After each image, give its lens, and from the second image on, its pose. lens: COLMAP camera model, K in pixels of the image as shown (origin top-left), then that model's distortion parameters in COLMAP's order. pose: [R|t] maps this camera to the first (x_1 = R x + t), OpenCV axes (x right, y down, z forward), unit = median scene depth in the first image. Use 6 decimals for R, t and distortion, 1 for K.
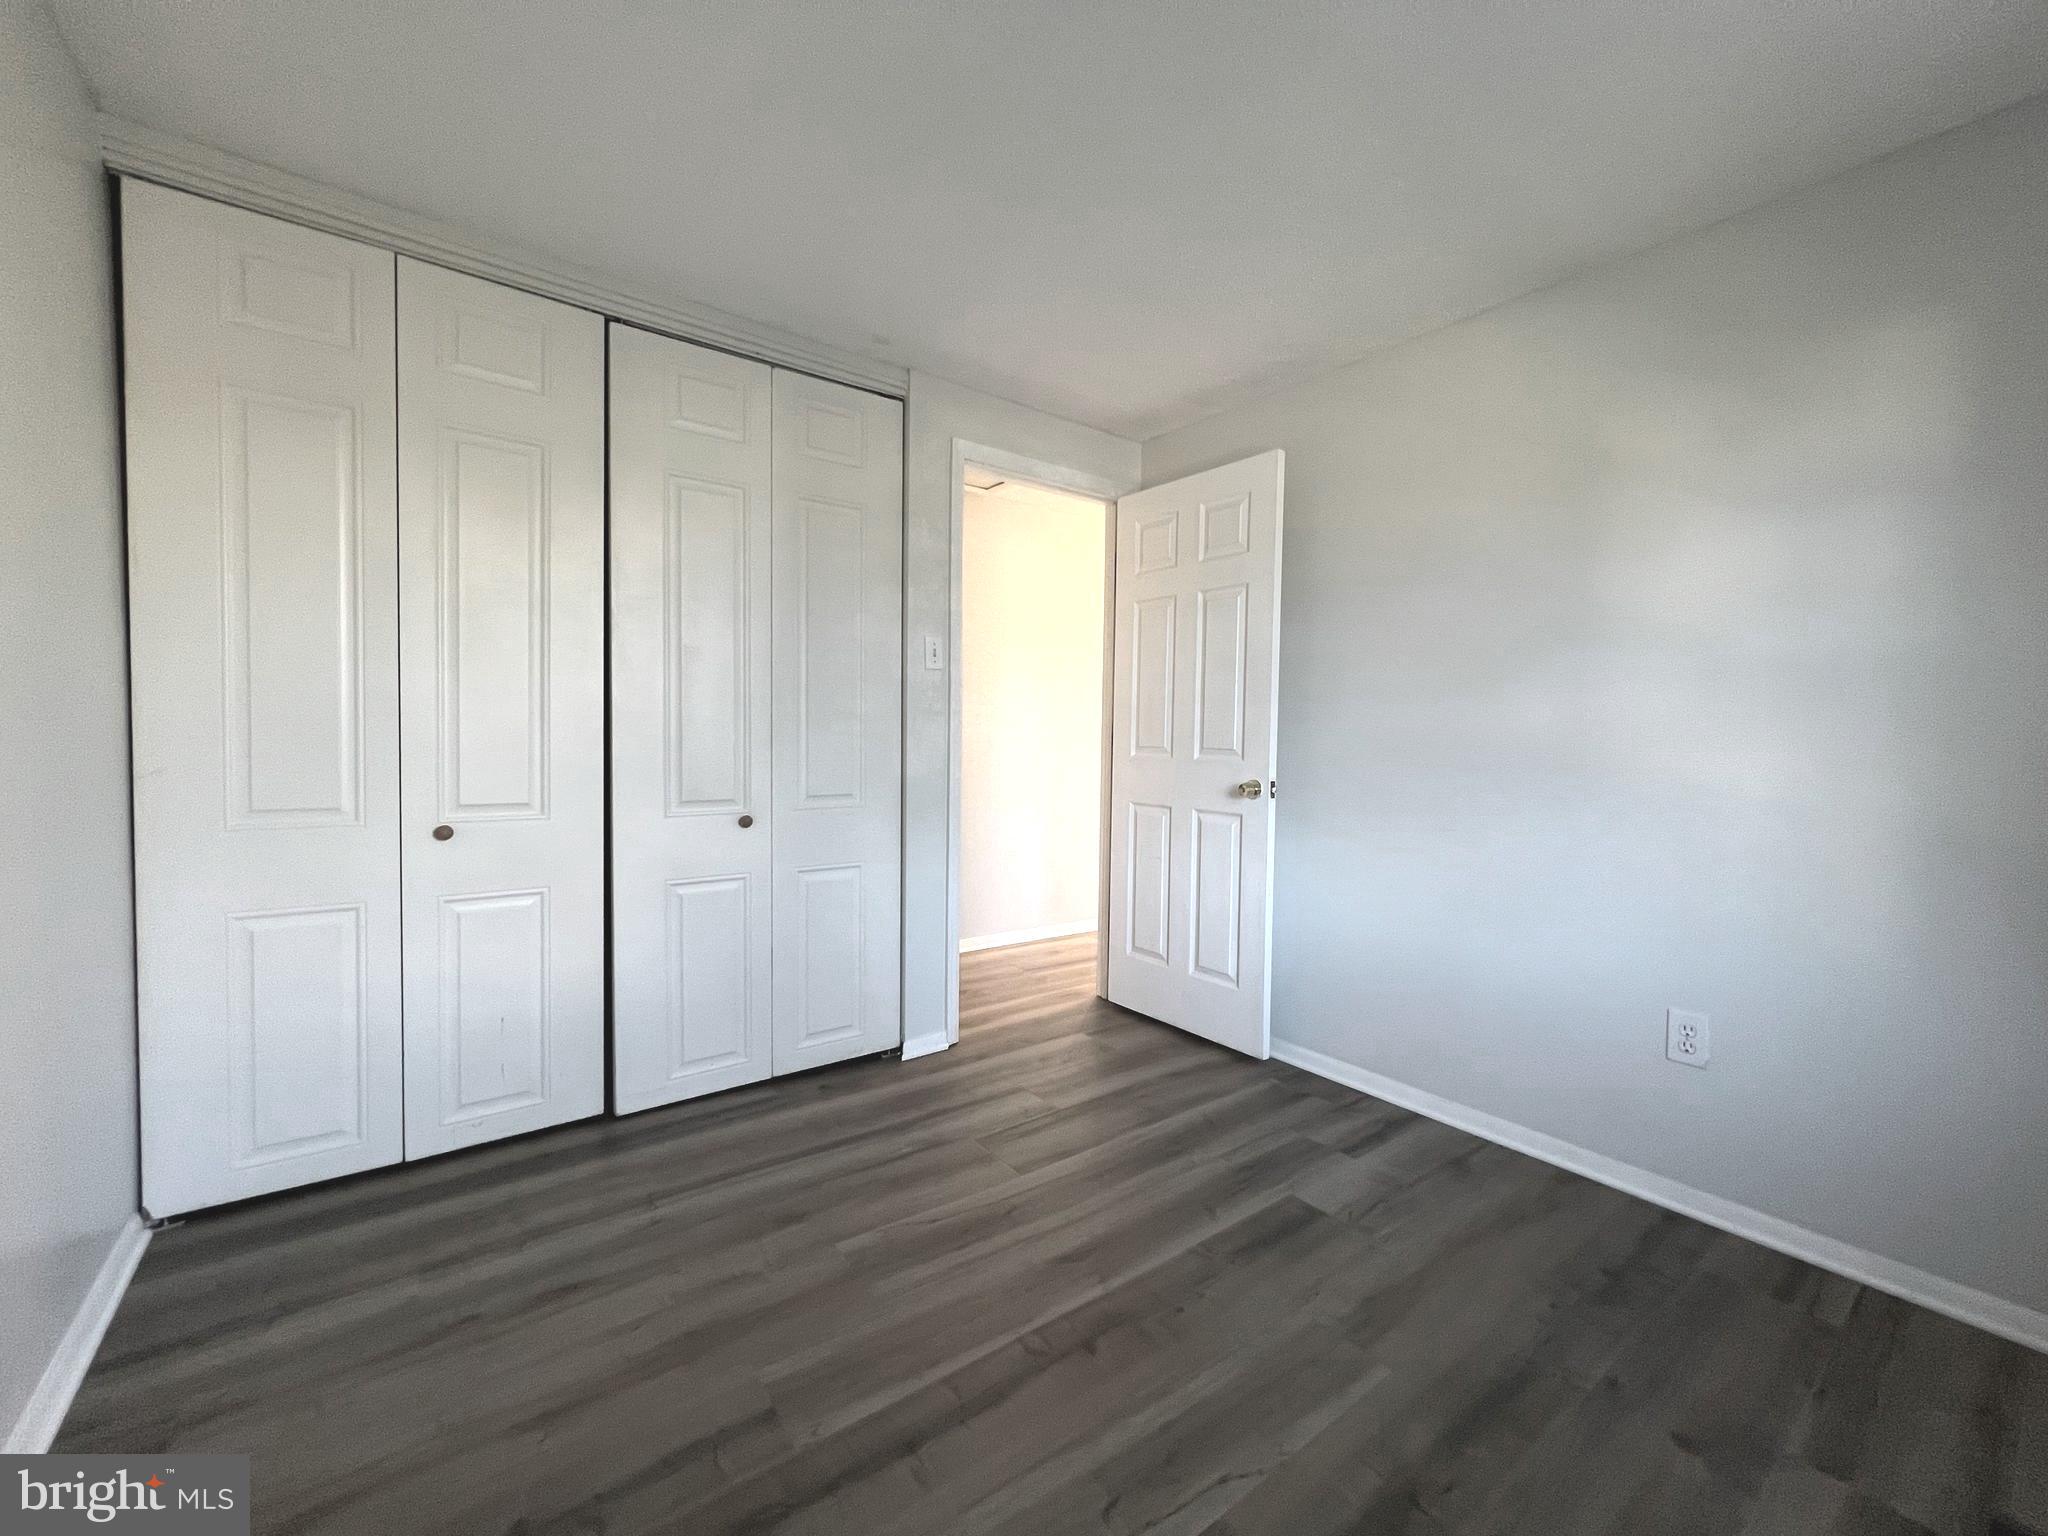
lens RADIAL K [[819.5, 0, 1023.6], [0, 819.5, 763.5], [0, 0, 1]] dist [-0.002387, 0.000676]
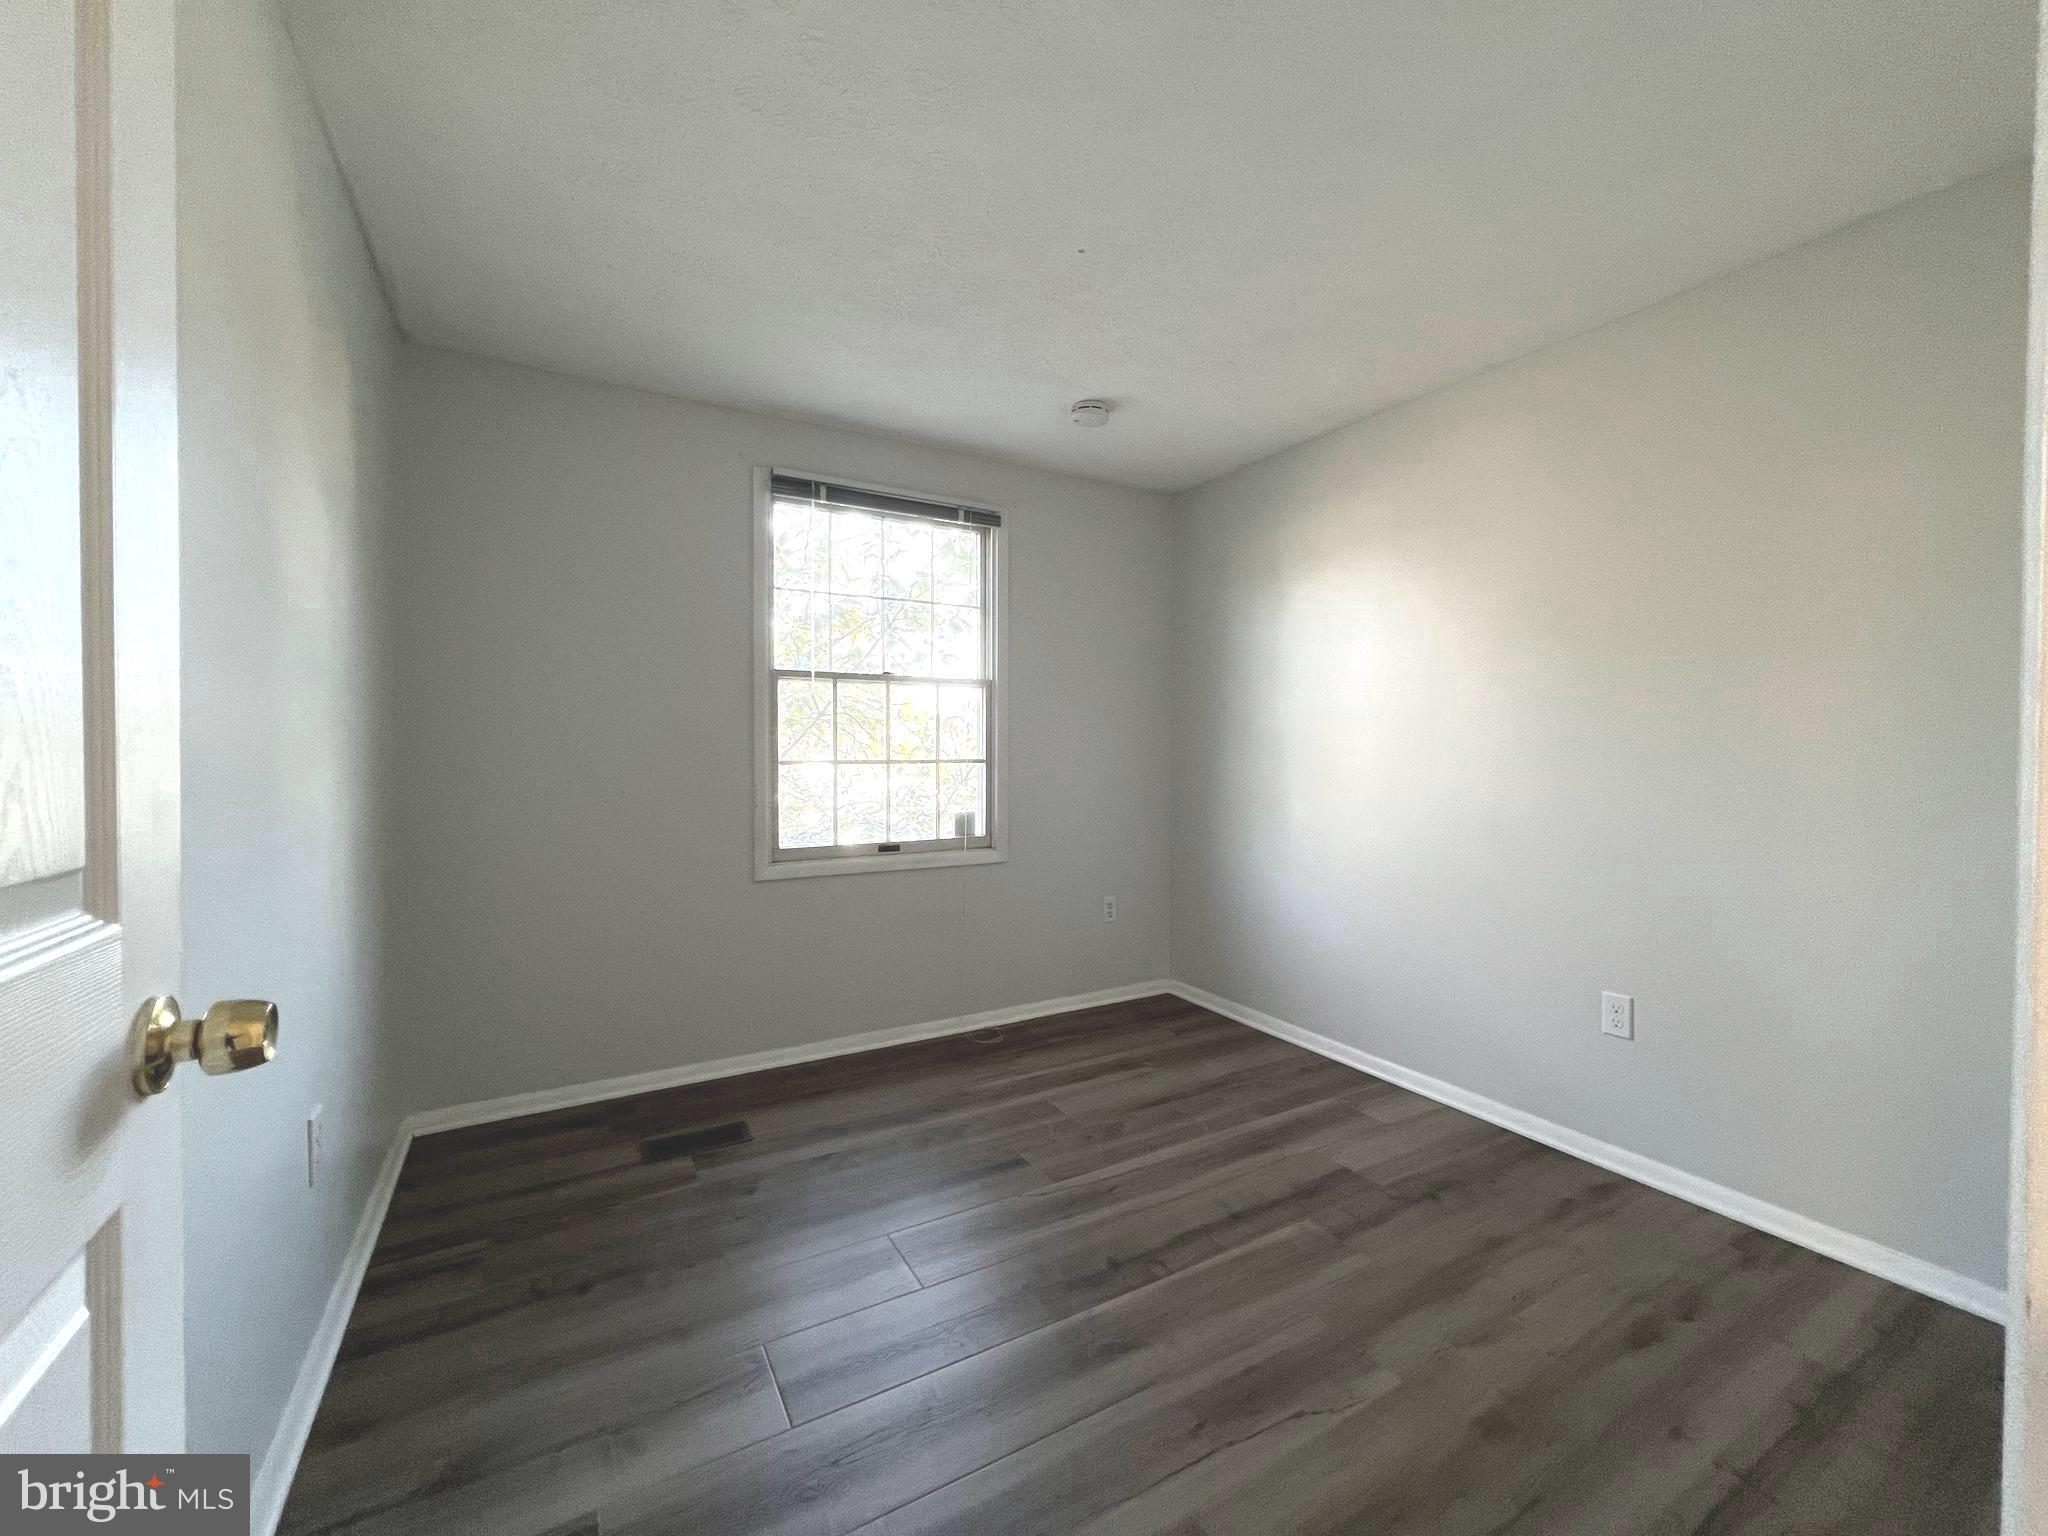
lens RADIAL K [[819.5, 0, 1023.6], [0, 819.5, 763.5], [0, 0, 1]] dist [-0.002387, 0.000676]
pose [[-0.992022, -0.019674, 0.124520, 0.068786], [-0.013257, 0.998551, 0.052158, -0.093798], [-0.125366, 0.050091, -0.990845, 2.000853]]
